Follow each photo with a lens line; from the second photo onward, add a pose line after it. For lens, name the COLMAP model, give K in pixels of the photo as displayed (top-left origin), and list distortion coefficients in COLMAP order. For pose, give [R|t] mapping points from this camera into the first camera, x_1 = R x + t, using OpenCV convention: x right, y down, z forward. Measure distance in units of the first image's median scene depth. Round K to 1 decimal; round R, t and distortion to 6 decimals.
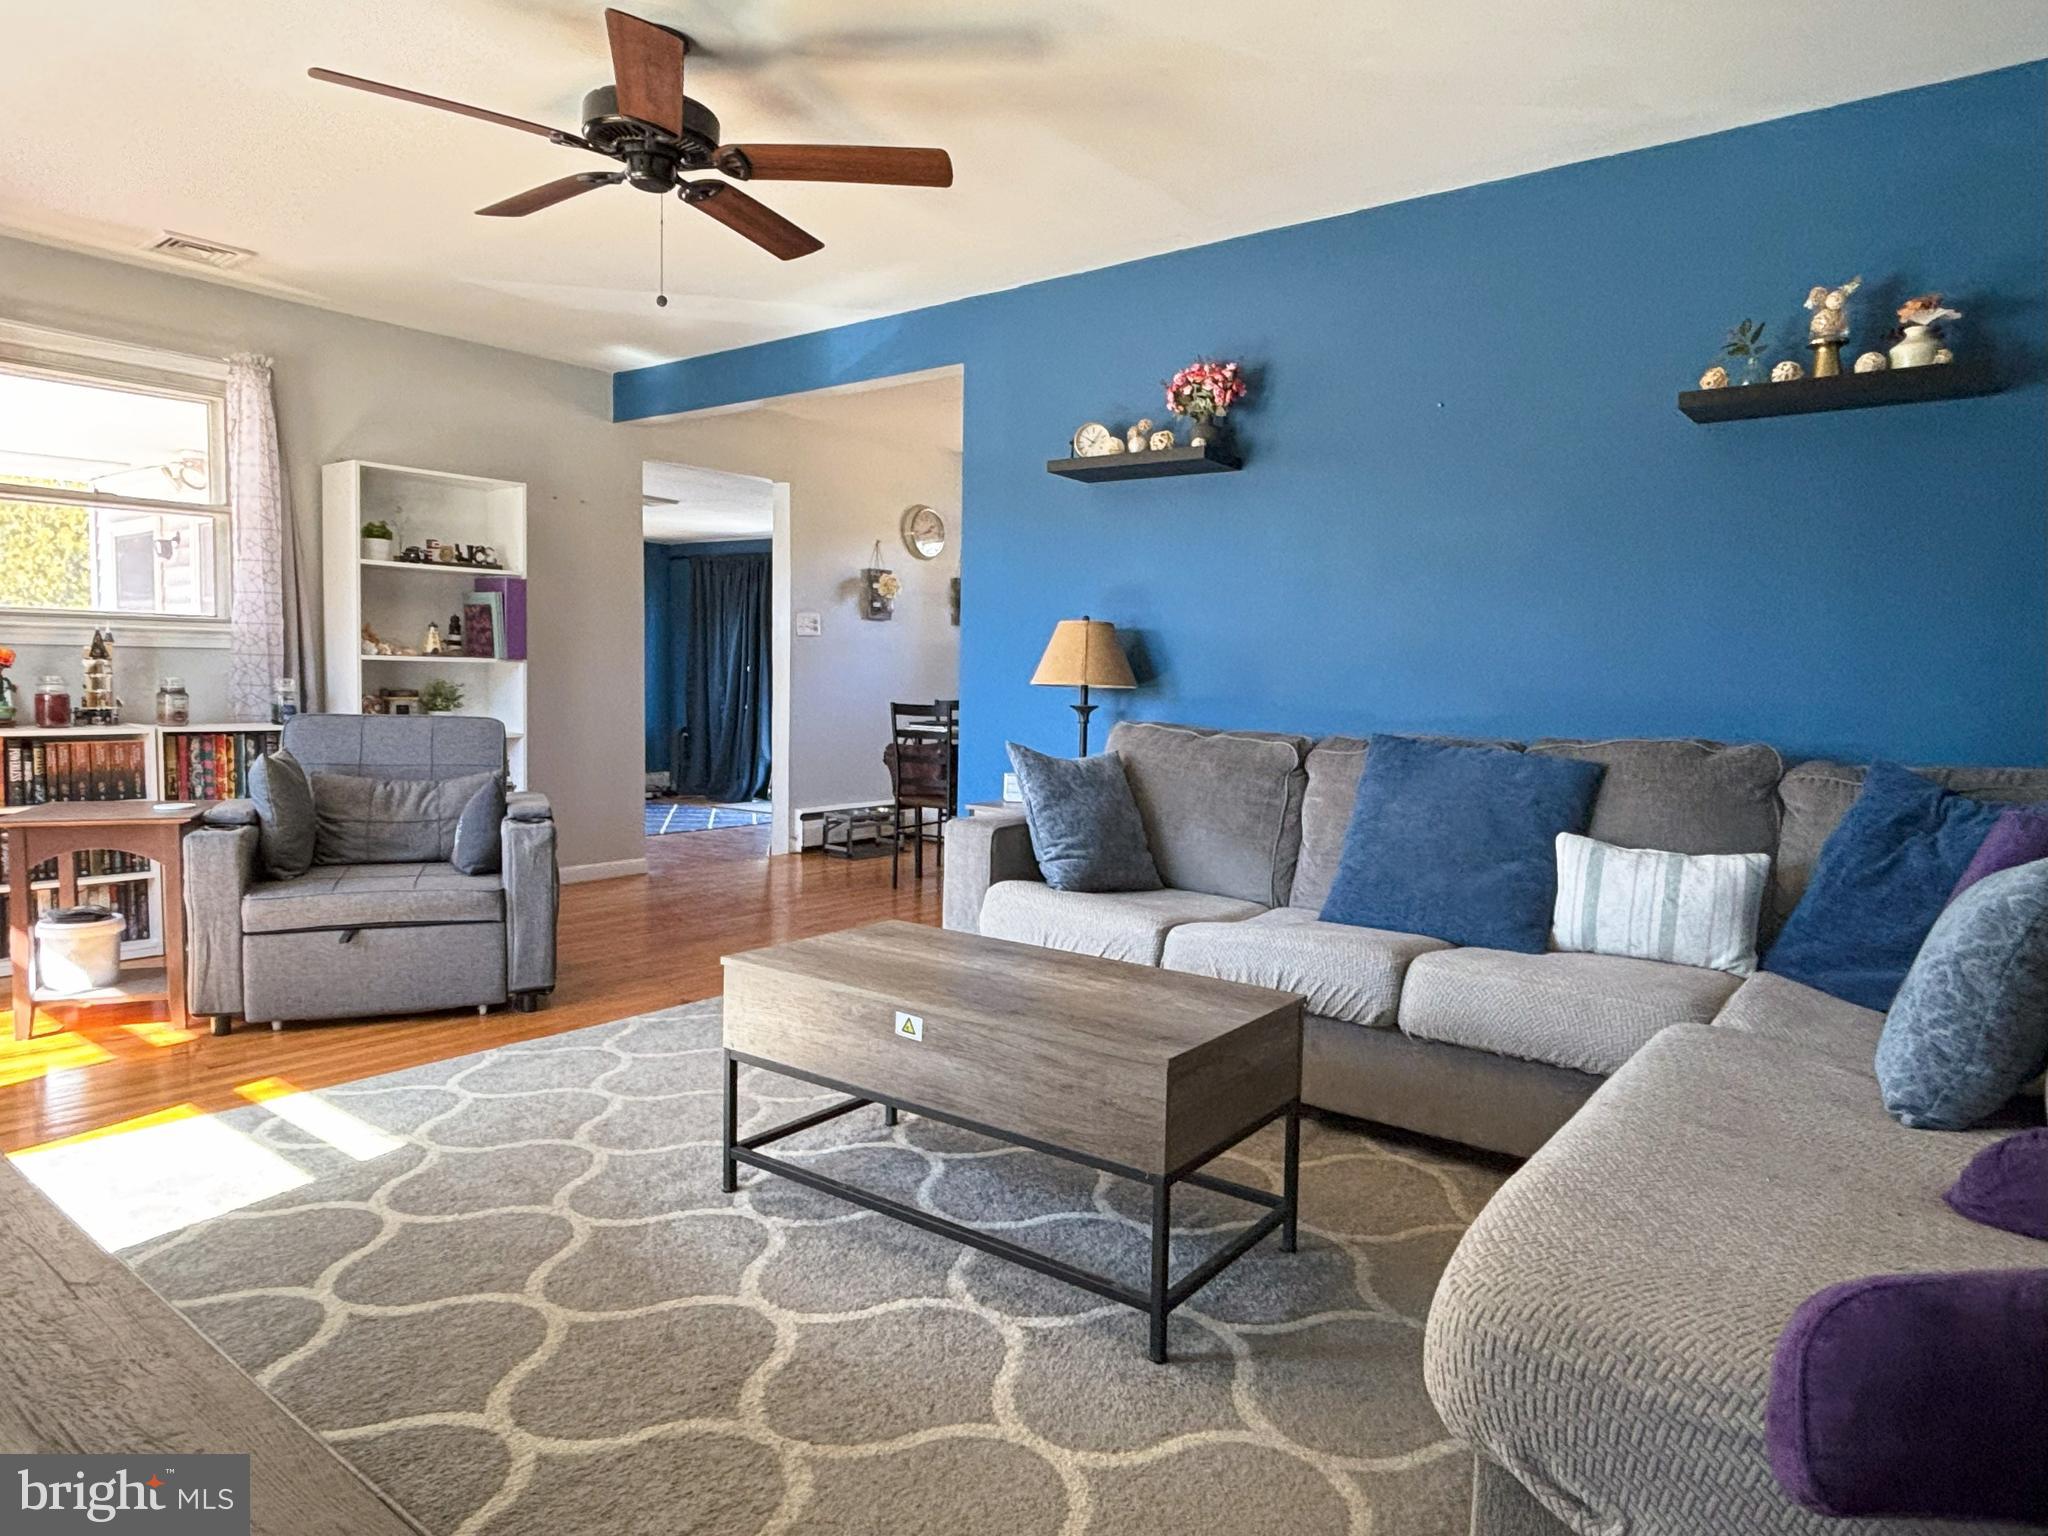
lens RADIAL K [[1241.4, 0, 1021.5], [0, 1241.4, 760.9], [0, 0, 1]] dist [0.019075, -0.000967]
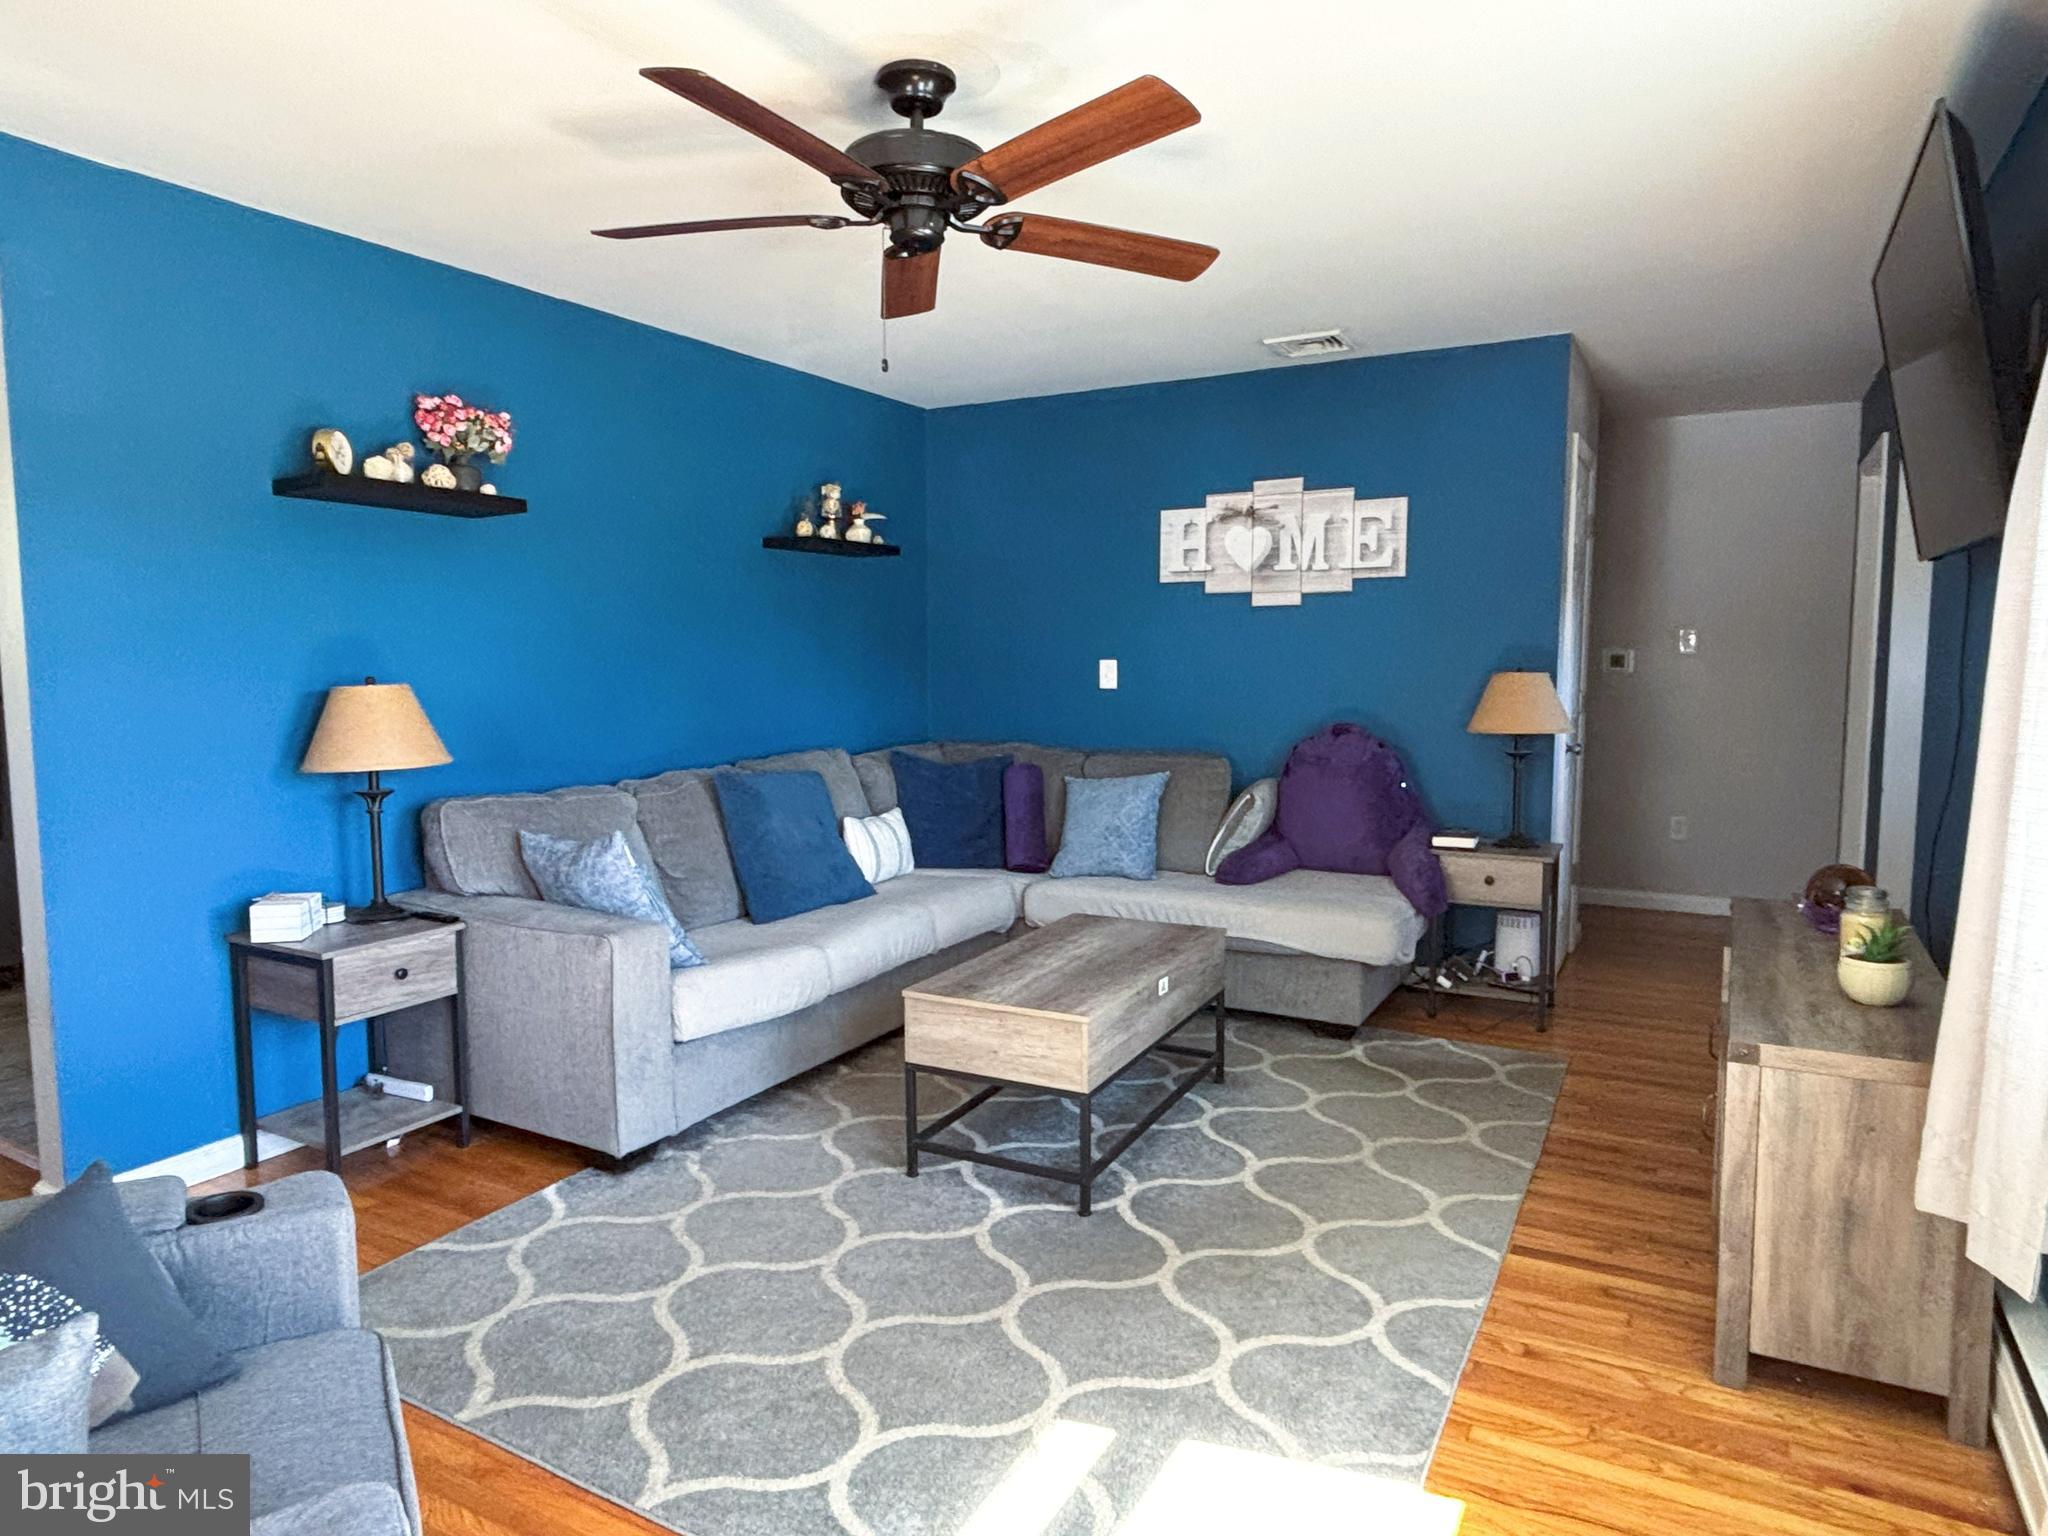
lens RADIAL K [[1241.4, 0, 1022.3], [0, 1241.4, 770.5], [0, 0, 1]] dist [0.019075, -0.000967]
pose [[-0.153810, -0.104462, 0.982563, -1.192041], [0.086011, 0.989206, 0.118633, -0.178205], [-0.984350, 0.102758, -0.143165, 1.082739]]
